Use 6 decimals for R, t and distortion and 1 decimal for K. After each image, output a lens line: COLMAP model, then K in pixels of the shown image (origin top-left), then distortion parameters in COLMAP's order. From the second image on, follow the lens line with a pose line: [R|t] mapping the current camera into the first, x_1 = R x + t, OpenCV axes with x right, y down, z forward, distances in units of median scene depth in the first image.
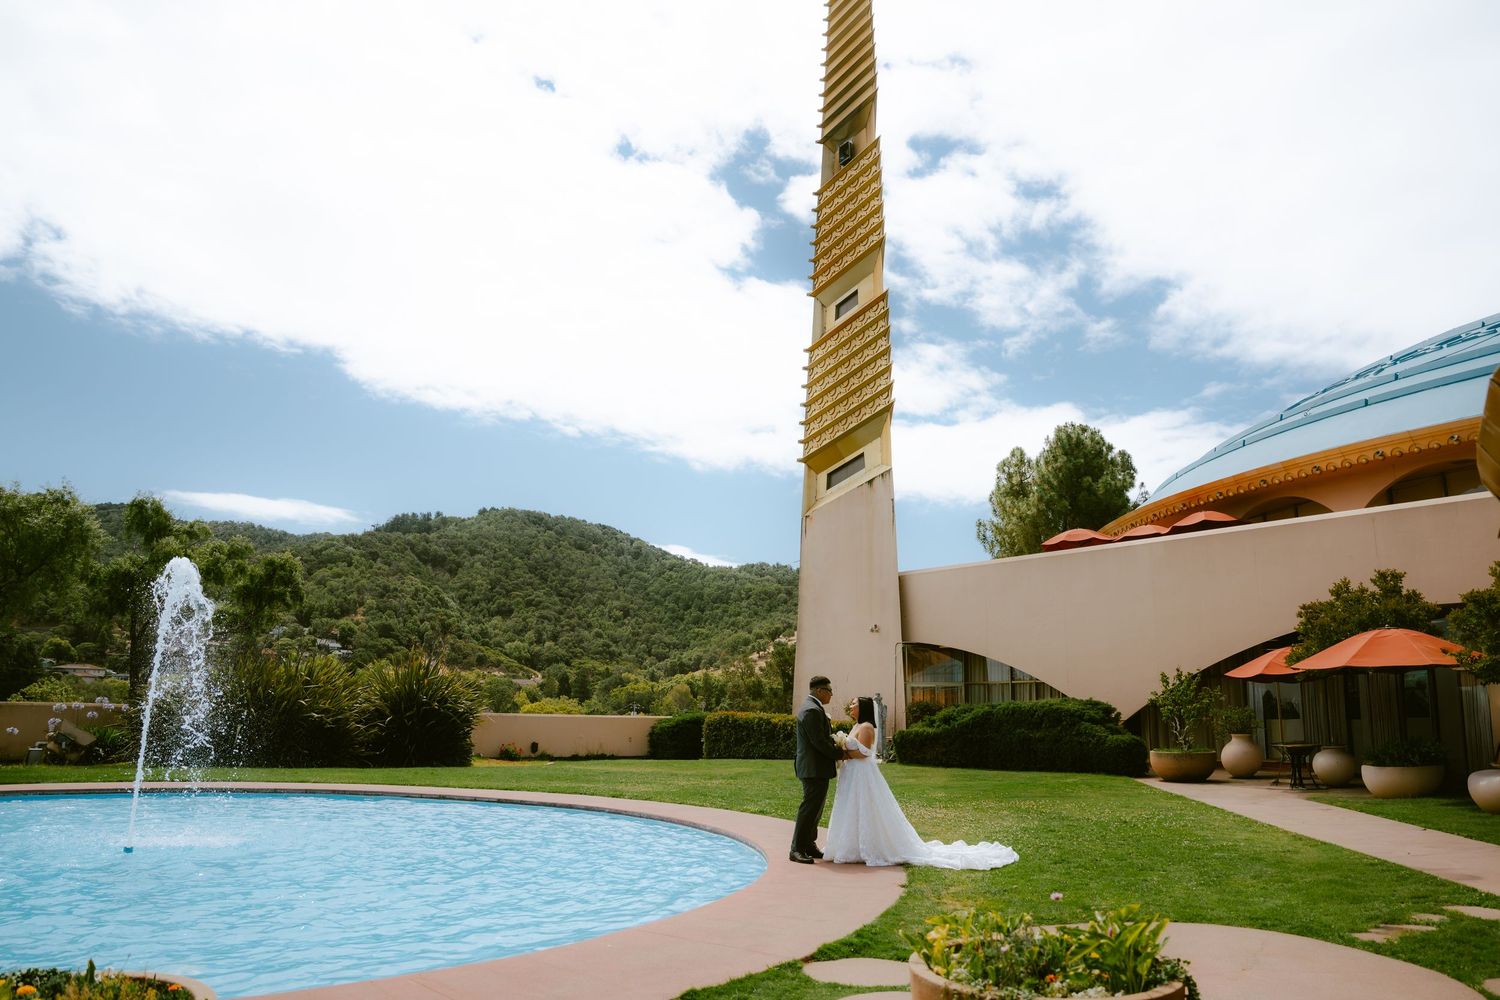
lens RADIAL K [[1060.9, 0, 750.0], [0, 1060.9, 500.0], [0, 0, 1]] dist [-0.103146, 0.095343]
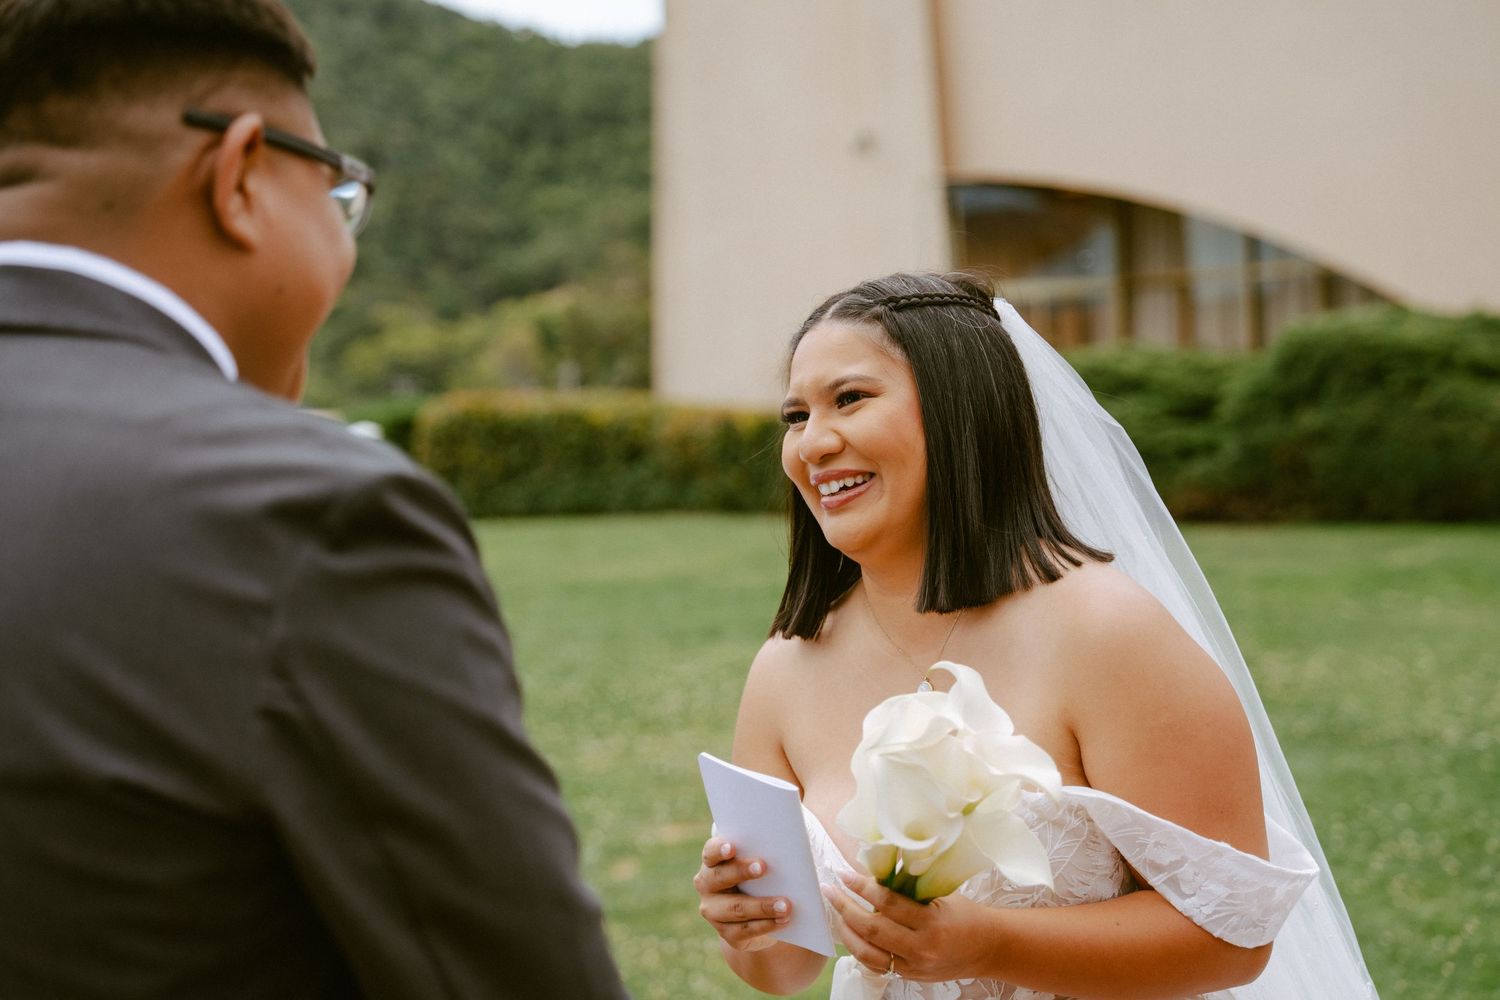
lens RADIAL K [[2501.3, 0, 750.0], [0, 2501.3, 500.0], [0, 0, 1]] dist [0.203182, 0.009033]
pose [[0.998215, -0.056768, 0.018563, 0.053982], [0.050571, 0.968703, 0.243018, 0.029092], [-0.031777, -0.241646, 0.969844, 0.146910]]
